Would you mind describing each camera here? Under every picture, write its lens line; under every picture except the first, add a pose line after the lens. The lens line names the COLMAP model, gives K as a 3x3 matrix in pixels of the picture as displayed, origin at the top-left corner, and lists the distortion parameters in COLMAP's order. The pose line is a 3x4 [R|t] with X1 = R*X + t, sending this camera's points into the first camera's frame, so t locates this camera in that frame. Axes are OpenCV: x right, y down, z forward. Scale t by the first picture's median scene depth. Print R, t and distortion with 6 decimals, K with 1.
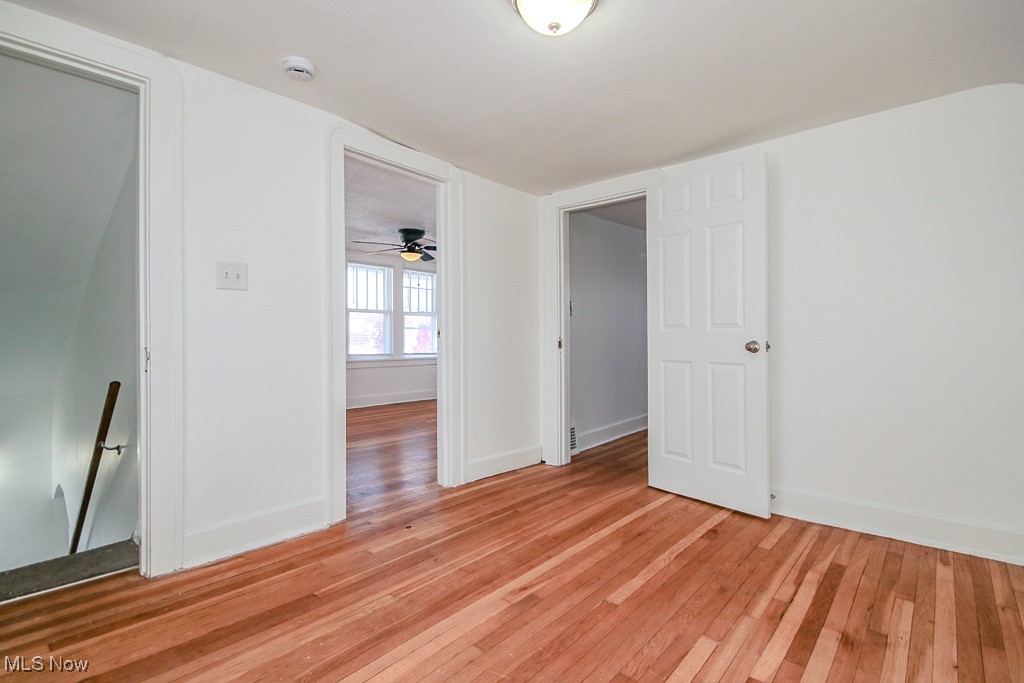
lens RADIAL K [[487.5, 0, 511.5], [0, 487.5, 337.9], [0, 0, 1]] dist [-0.018064, -0.001663]
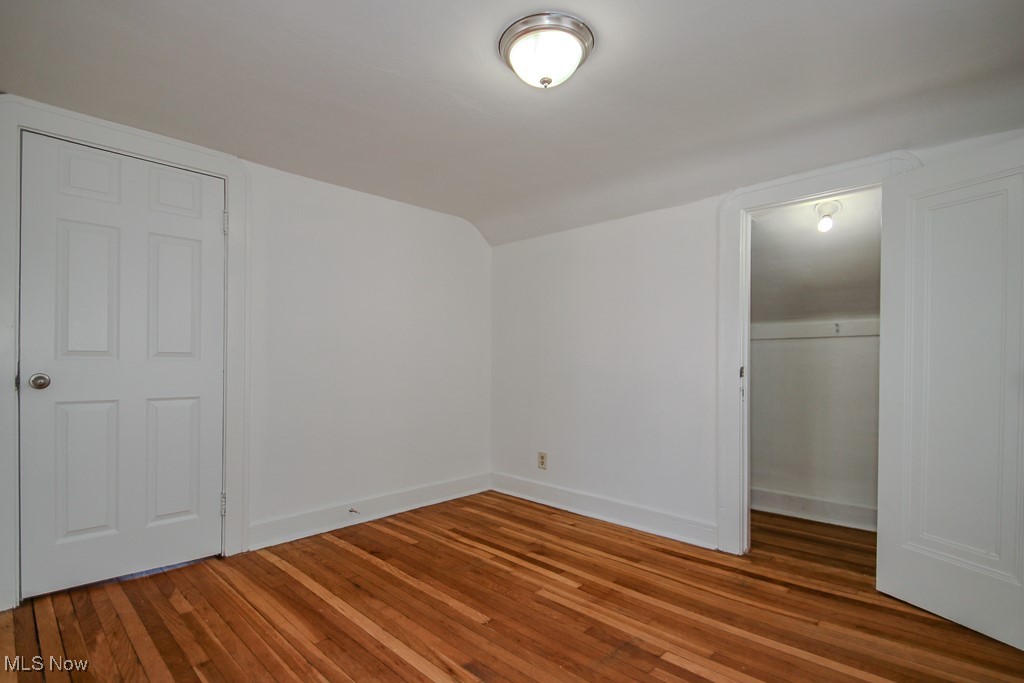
lens RADIAL K [[487.5, 0, 513.3], [0, 487.5, 348.4], [0, 0, 1]] dist [-0.018064, -0.001663]
pose [[0.037447, 0.020386, 0.999091, -0.747785], [-0.003689, 0.999788, -0.020262, -0.028966], [-0.999292, -0.002927, 0.037514, 0.775748]]
